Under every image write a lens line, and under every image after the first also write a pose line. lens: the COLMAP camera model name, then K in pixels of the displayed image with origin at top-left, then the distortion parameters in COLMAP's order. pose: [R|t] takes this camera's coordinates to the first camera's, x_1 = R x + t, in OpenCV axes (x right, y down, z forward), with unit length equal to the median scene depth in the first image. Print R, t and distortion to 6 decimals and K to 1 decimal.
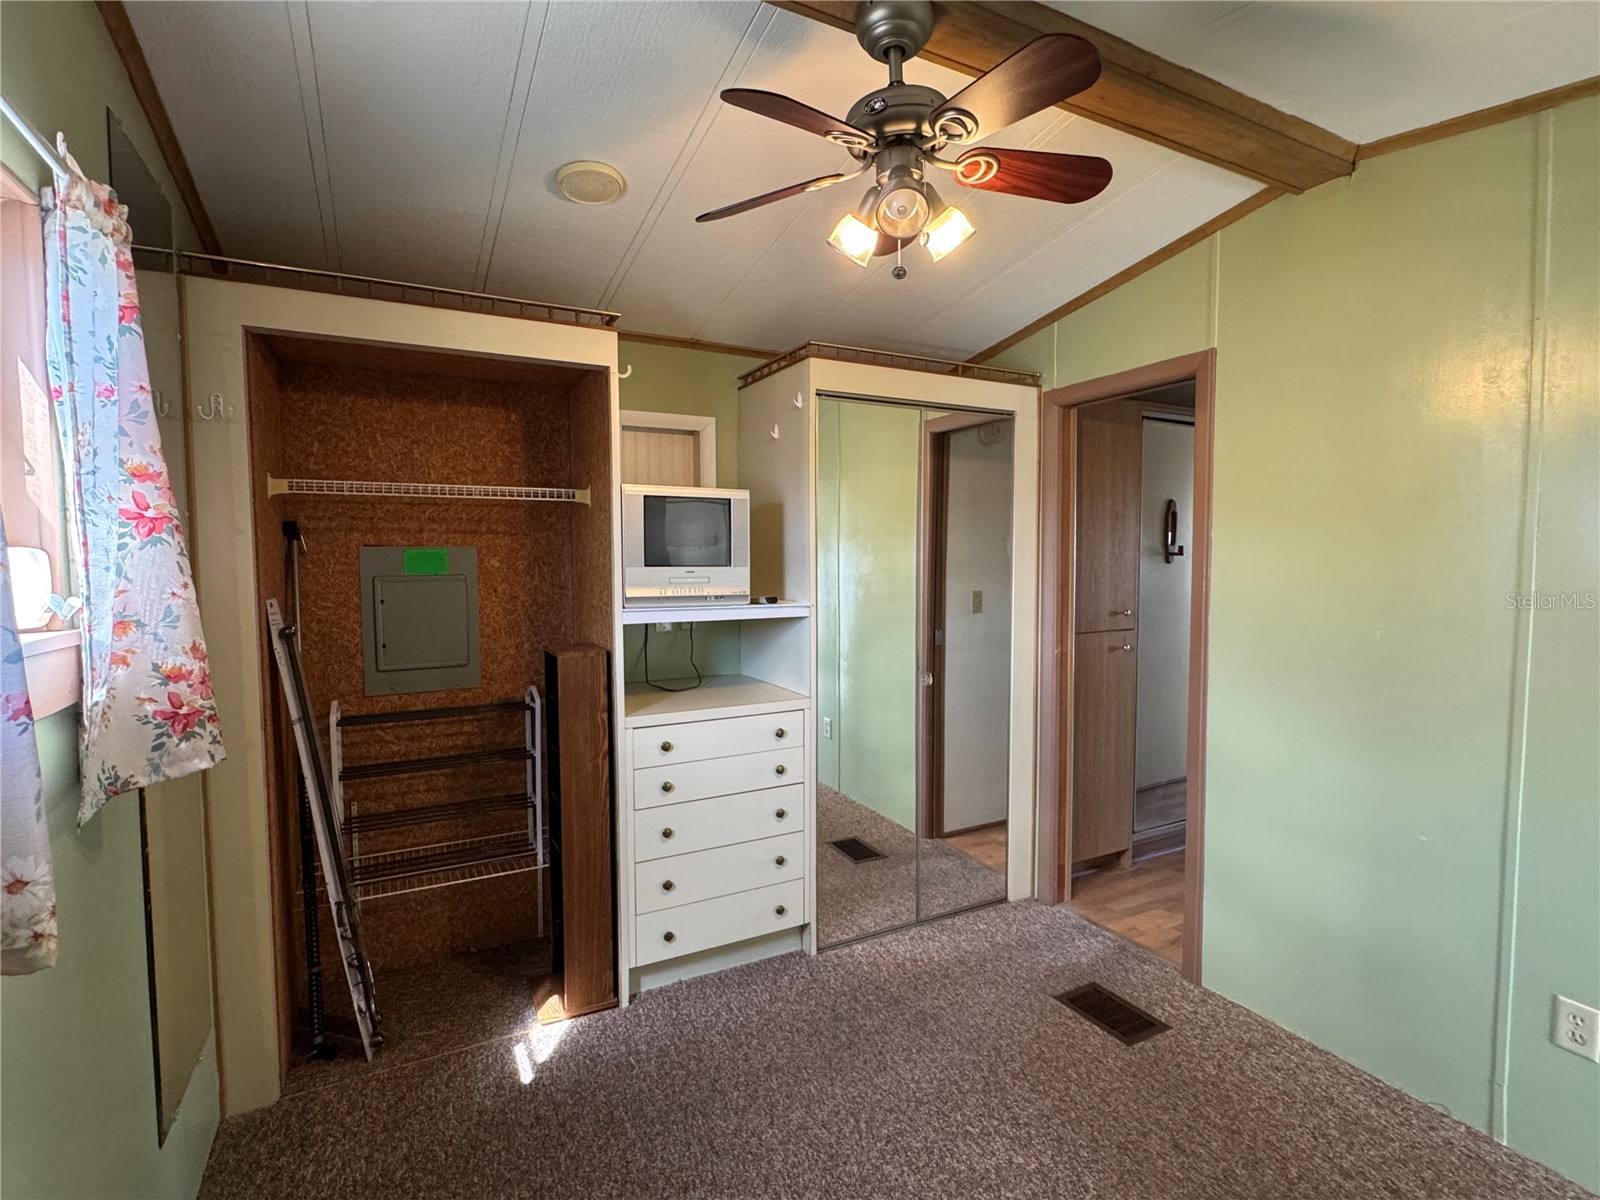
lens RADIAL K [[776.7, 0, 800.0], [0, 776.7, 600.0], [0, 0, 1]] dist [-0.000688, 0.000167]
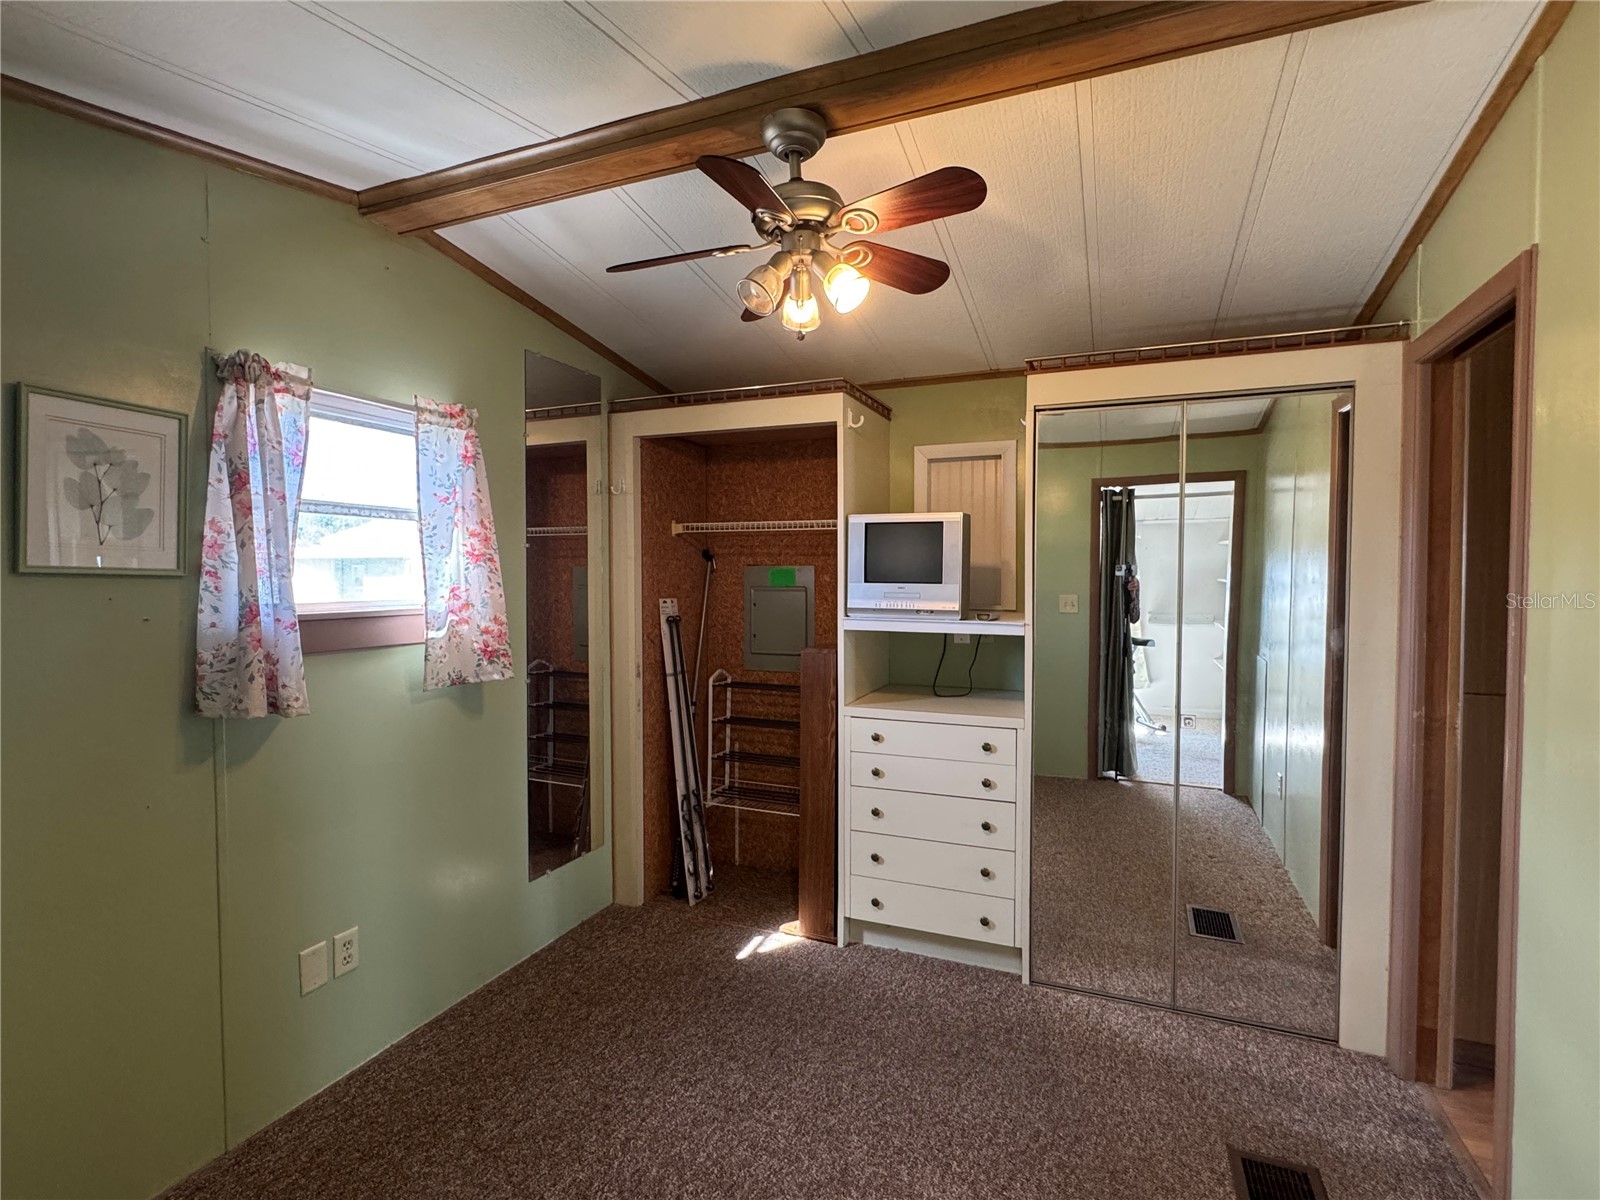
lens RADIAL K [[776.7, 0, 800.0], [0, 776.7, 600.0], [0, 0, 1]] dist [-0.000688, 0.000167]
pose [[0.638588, 0.032306, -0.768870, 0.644332], [-0.047166, 0.998883, 0.002796, -0.014868], [0.768102, 0.034479, 0.639398, 0.161578]]
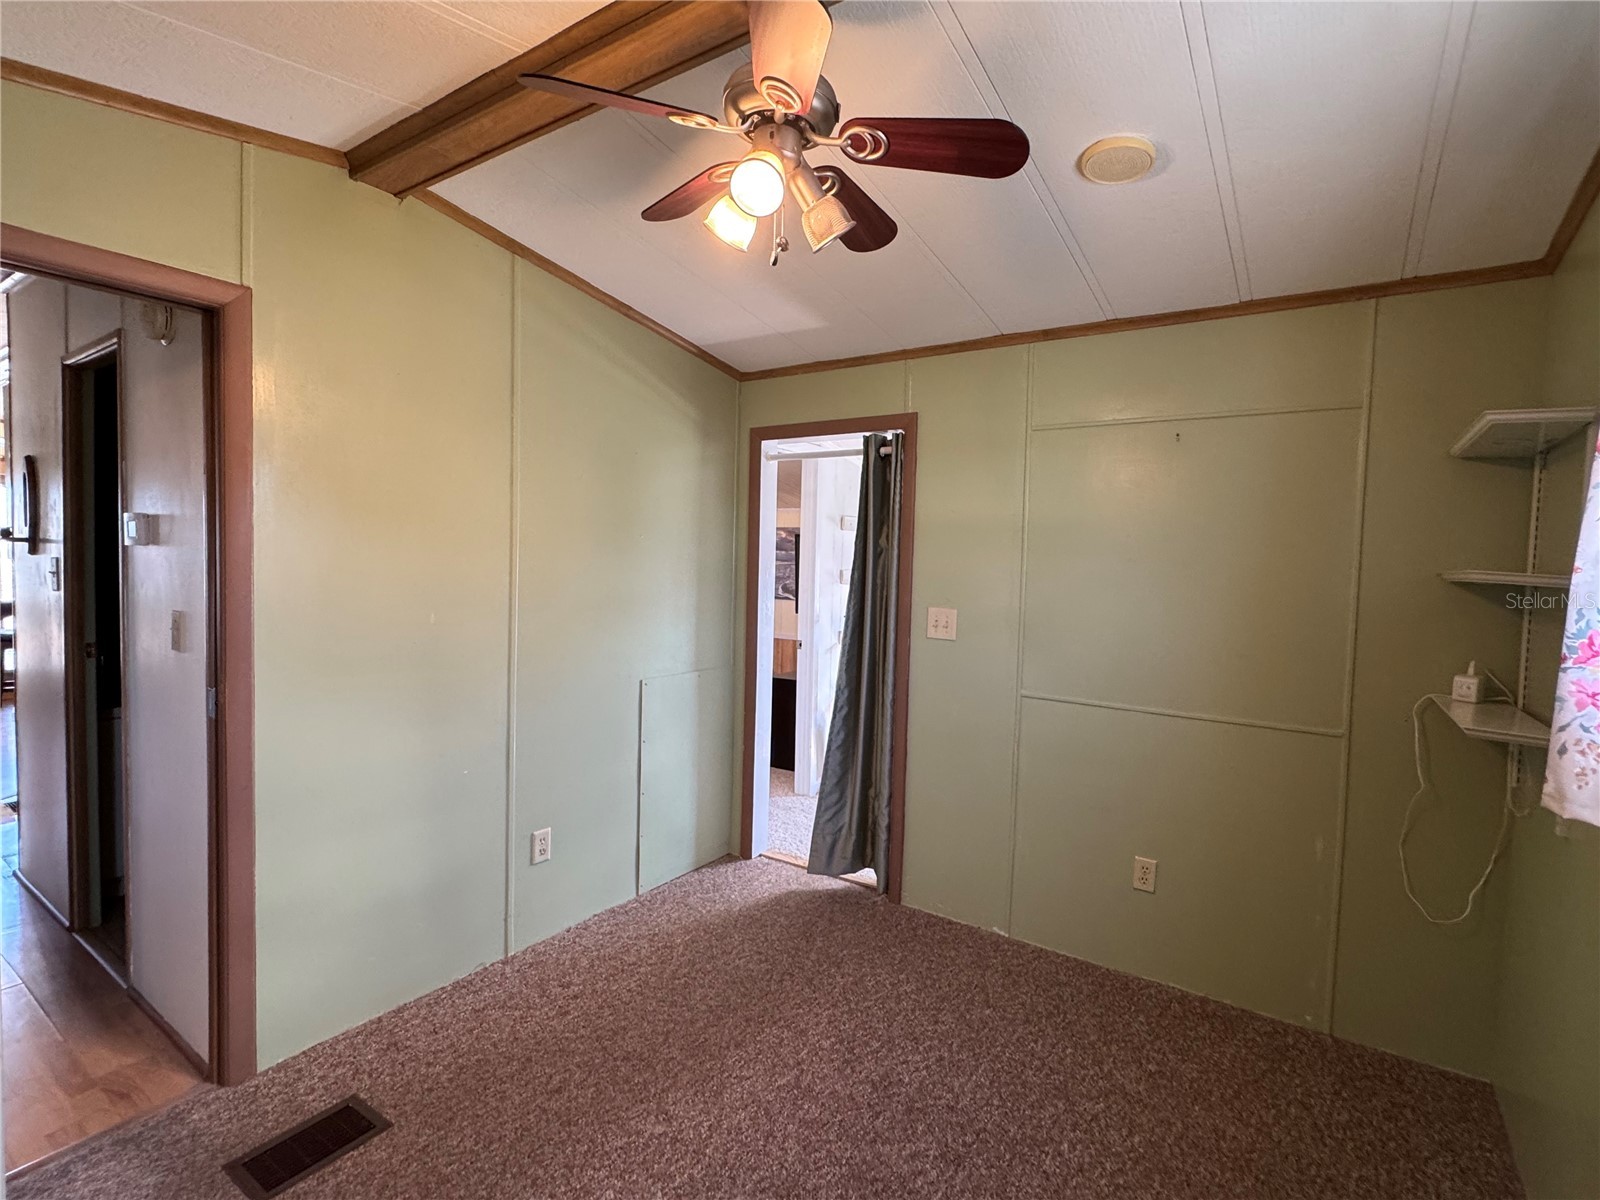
lens RADIAL K [[776.7, 0, 800.0], [0, 776.7, 600.0], [0, 0, 1]] dist [-0.000688, 0.000167]
pose [[-0.470581, -0.052671, 0.880783, -0.462091], [0.024875, 0.997028, 0.072913, -0.045108], [-0.882006, 0.056221, -0.467872, 0.892868]]
